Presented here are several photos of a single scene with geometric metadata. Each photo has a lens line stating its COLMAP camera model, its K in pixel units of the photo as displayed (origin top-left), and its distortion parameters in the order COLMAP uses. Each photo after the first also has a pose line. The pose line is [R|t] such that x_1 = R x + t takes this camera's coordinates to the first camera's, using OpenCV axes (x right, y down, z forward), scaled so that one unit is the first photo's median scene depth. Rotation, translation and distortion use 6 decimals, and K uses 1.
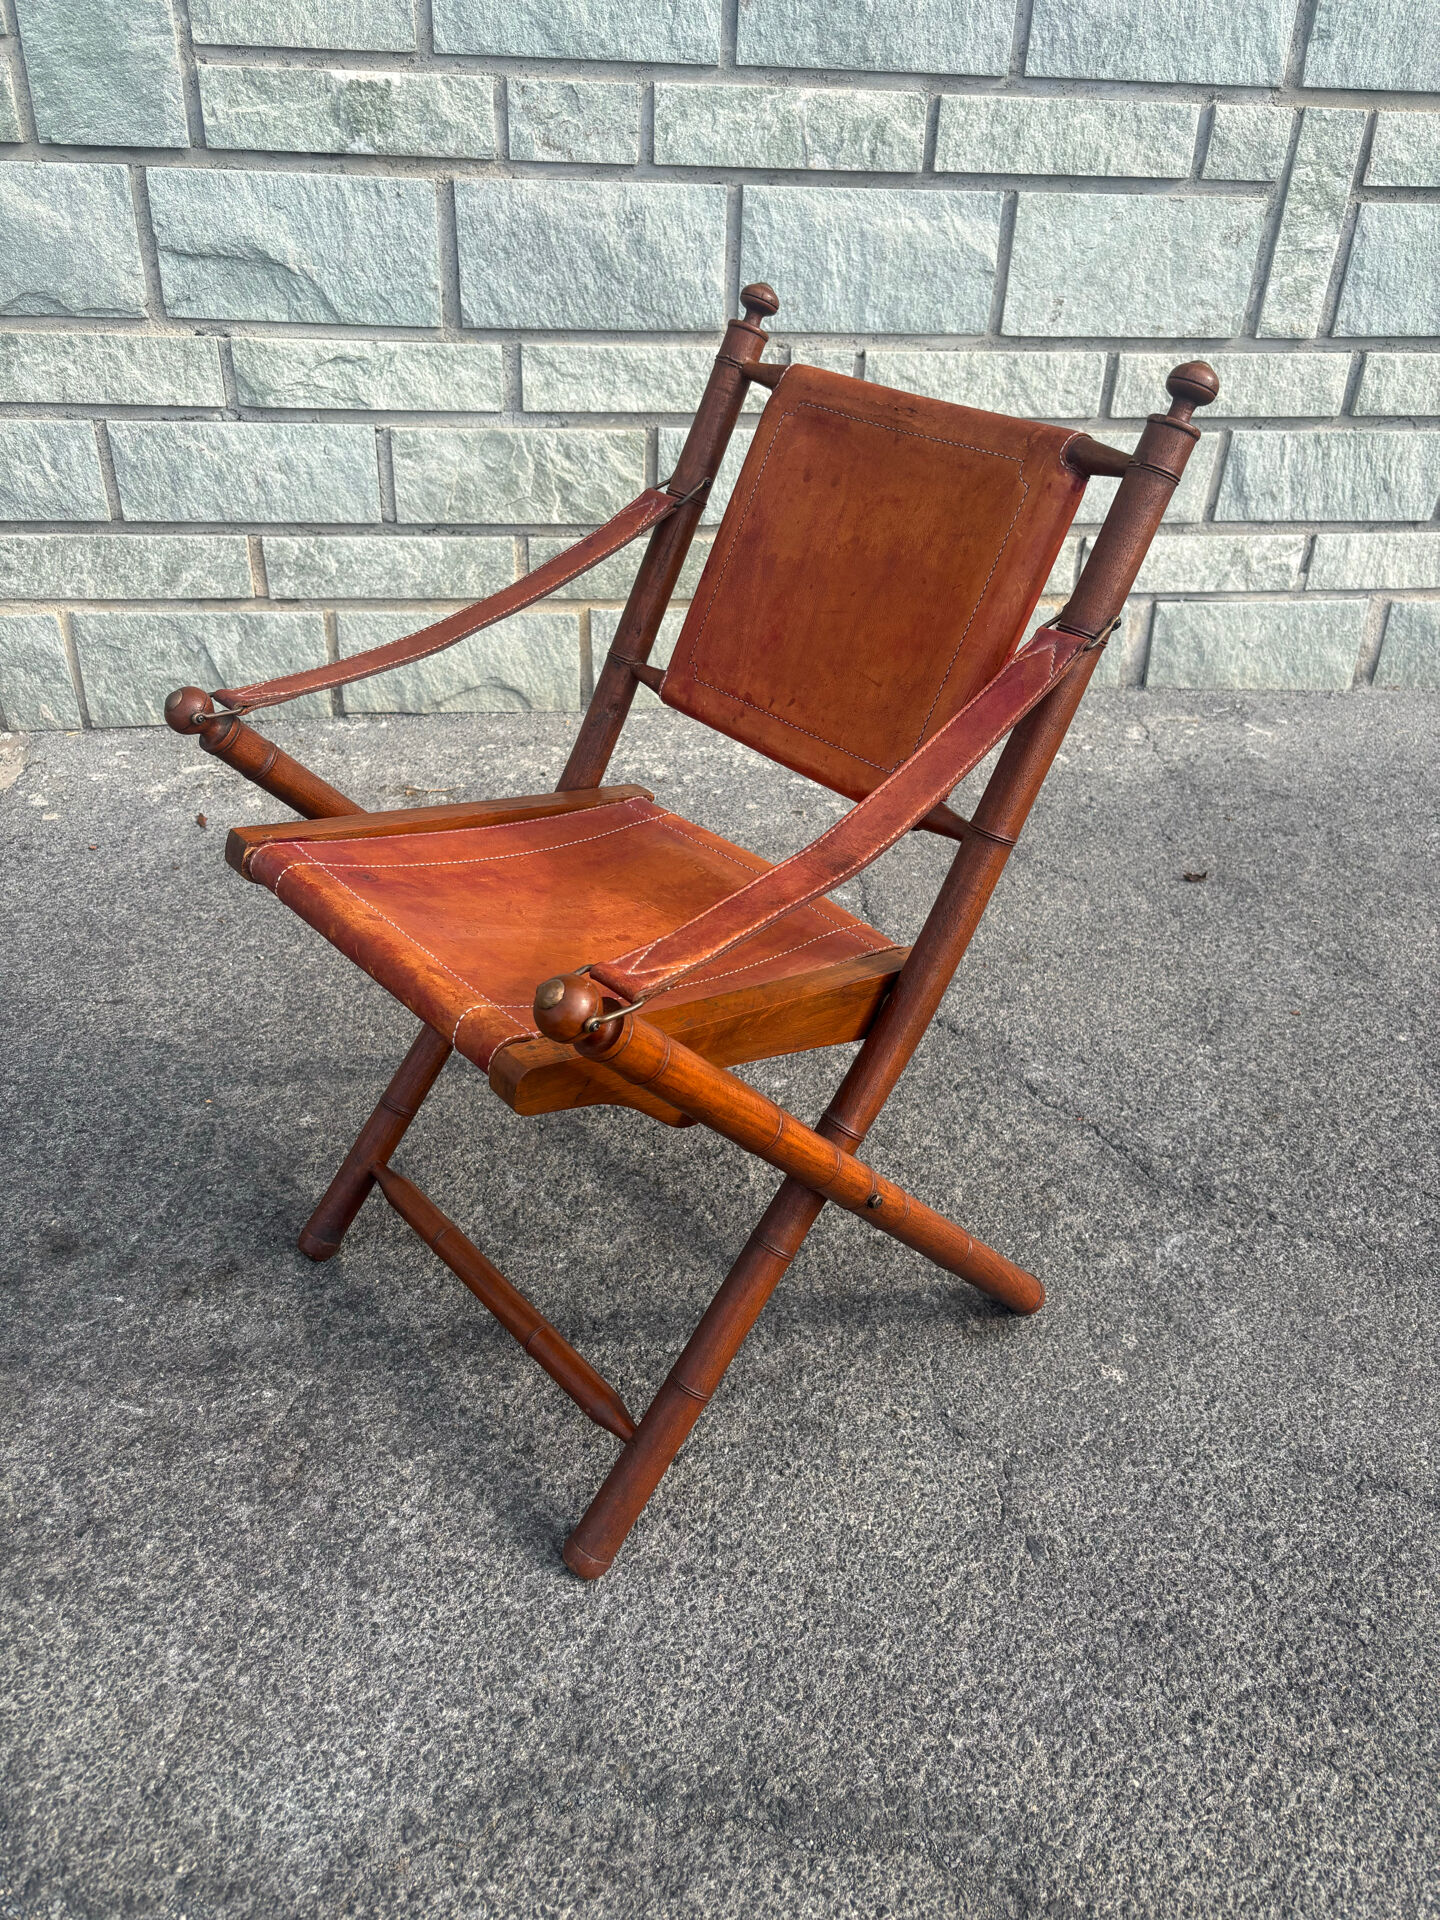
lens RADIAL K [[1493.3, 0, 724.2], [0, 1493.3, 948.9], [0, 0, 1]] dist [0.043437, -0.049932]
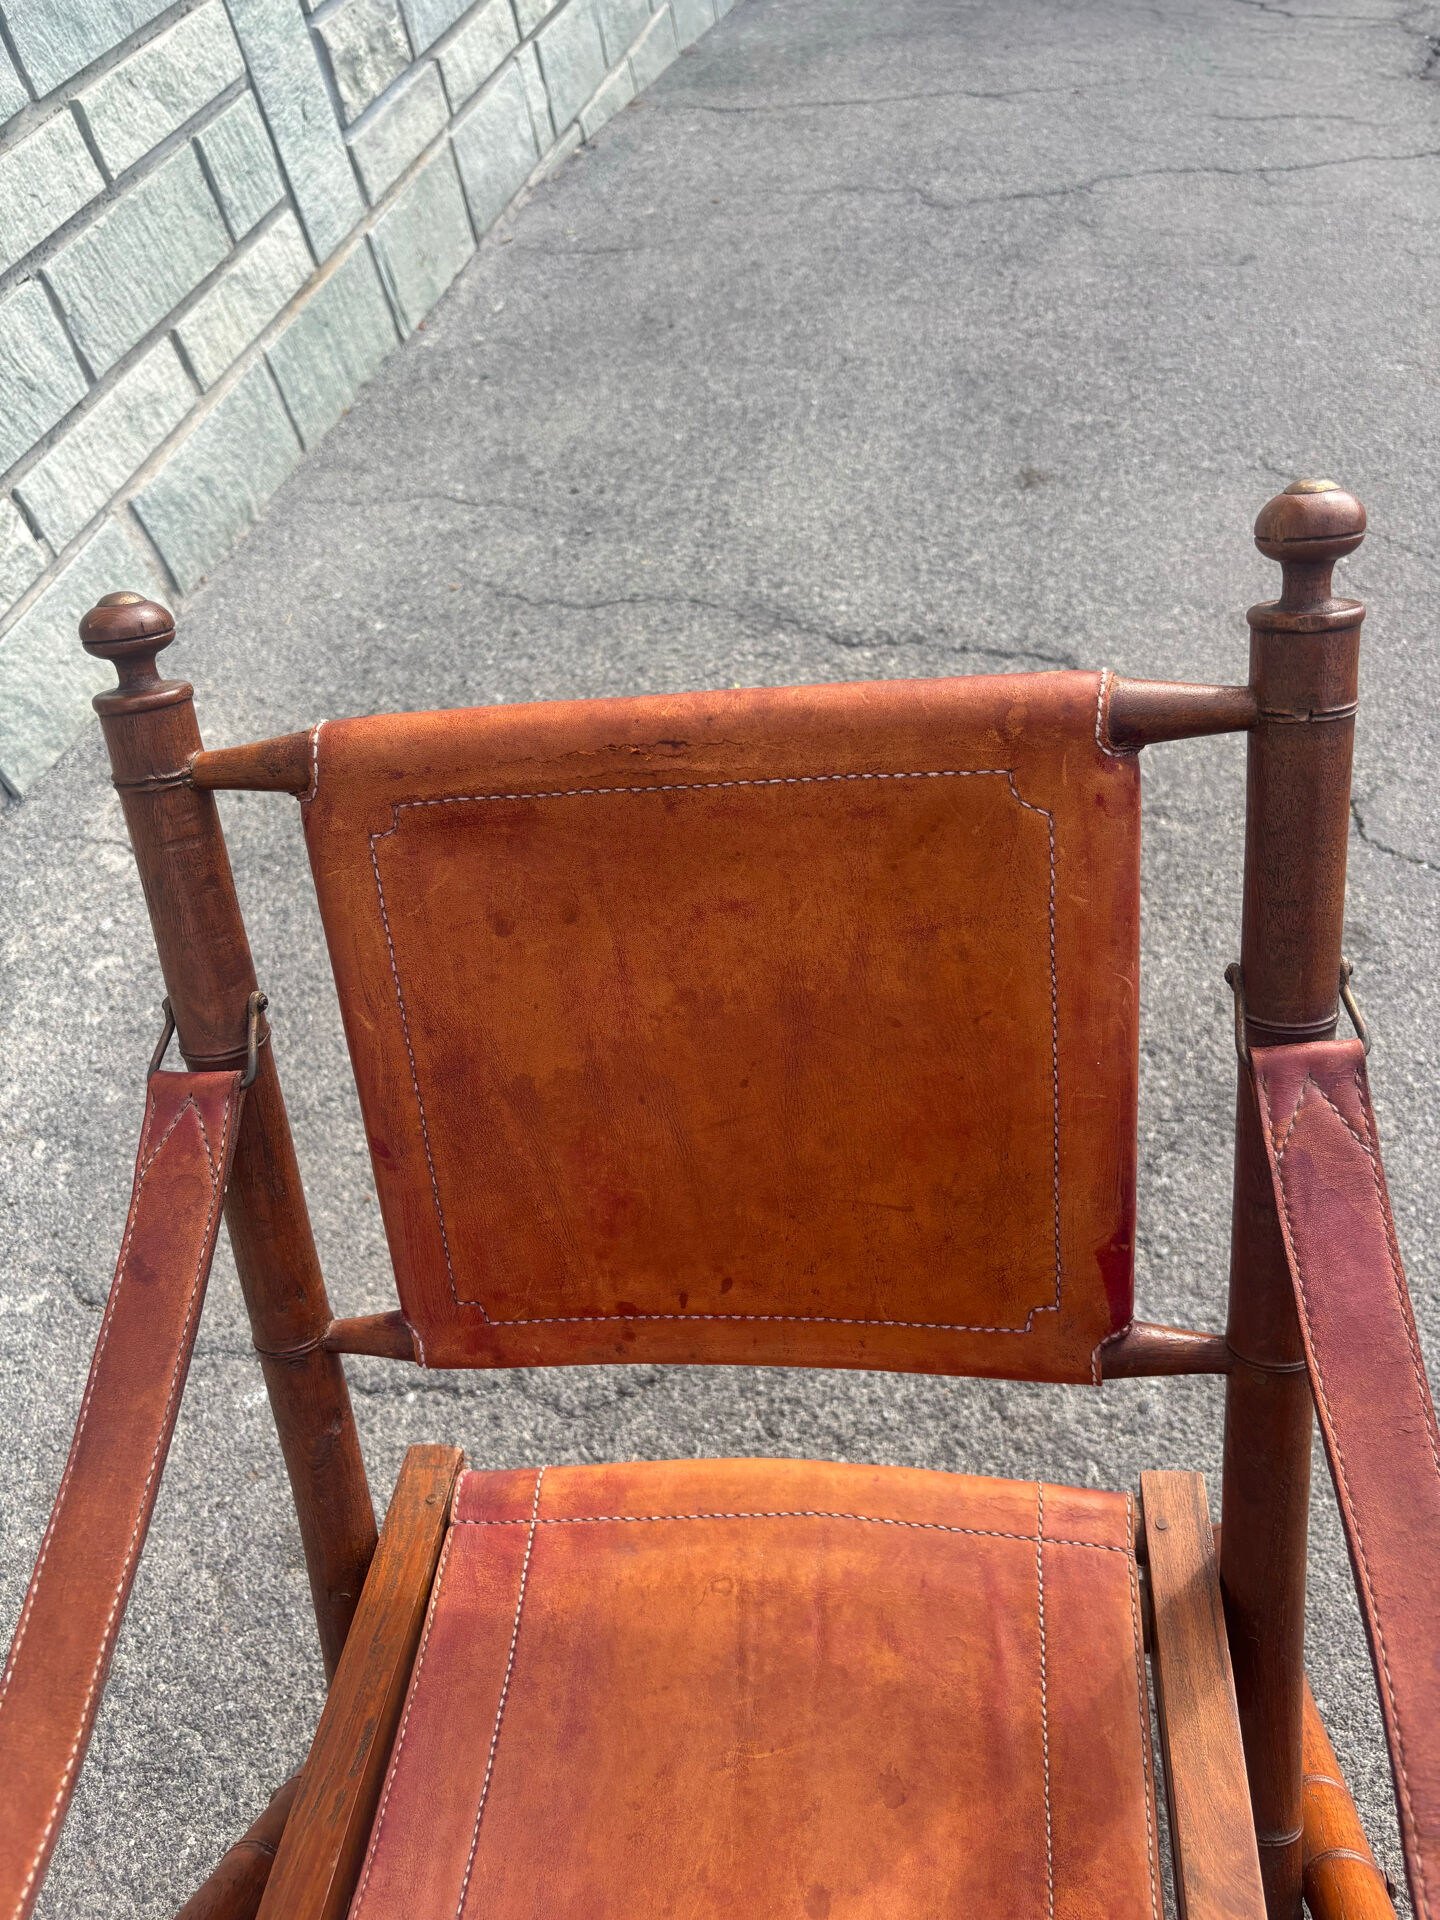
lens RADIAL K [[1478.2, 0, 724.6], [0, 1478.2, 922.5], [0, 0, 1]] dist [0.000332, -0.006700]
pose [[0.347162, -0.731247, 0.587160, -0.063781], [0.613711, 0.650566, 0.447352, -0.302250], [-0.709110, 0.205042, 0.674626, 0.400989]]
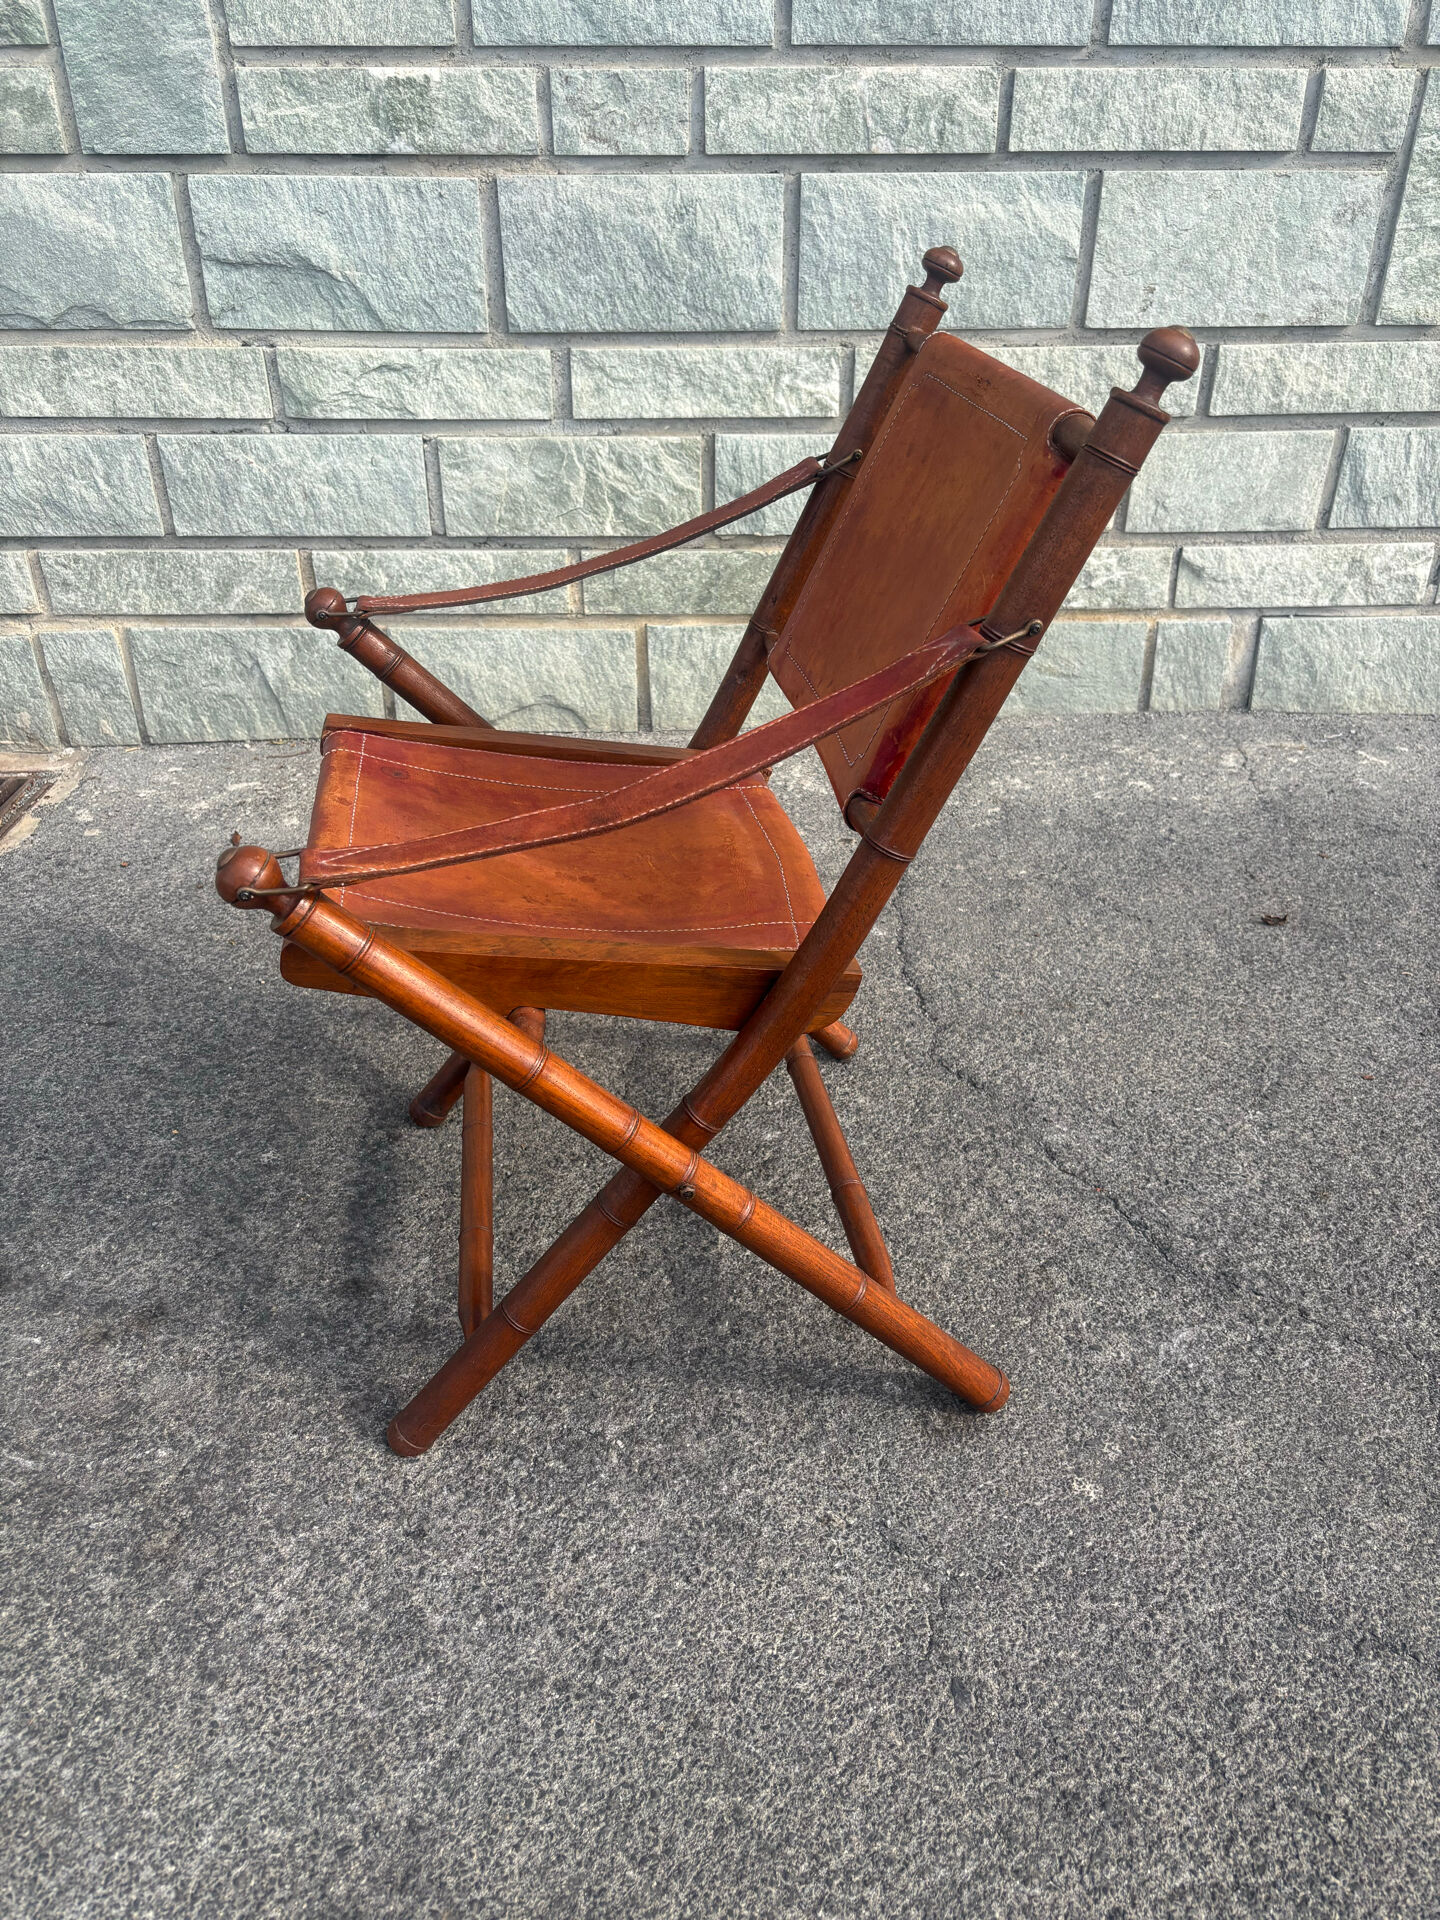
lens RADIAL K [[1489.8, 0, 724.0], [0, 1489.8, 967.7], [0, 0, 1]] dist [0.052023, -0.064650]
pose [[0.992933, 0.026486, -0.115680, 0.088805], [-0.026576, 0.999647, 0.000764, -0.010929], [0.115659, 0.002315, 0.993286, 0.063527]]
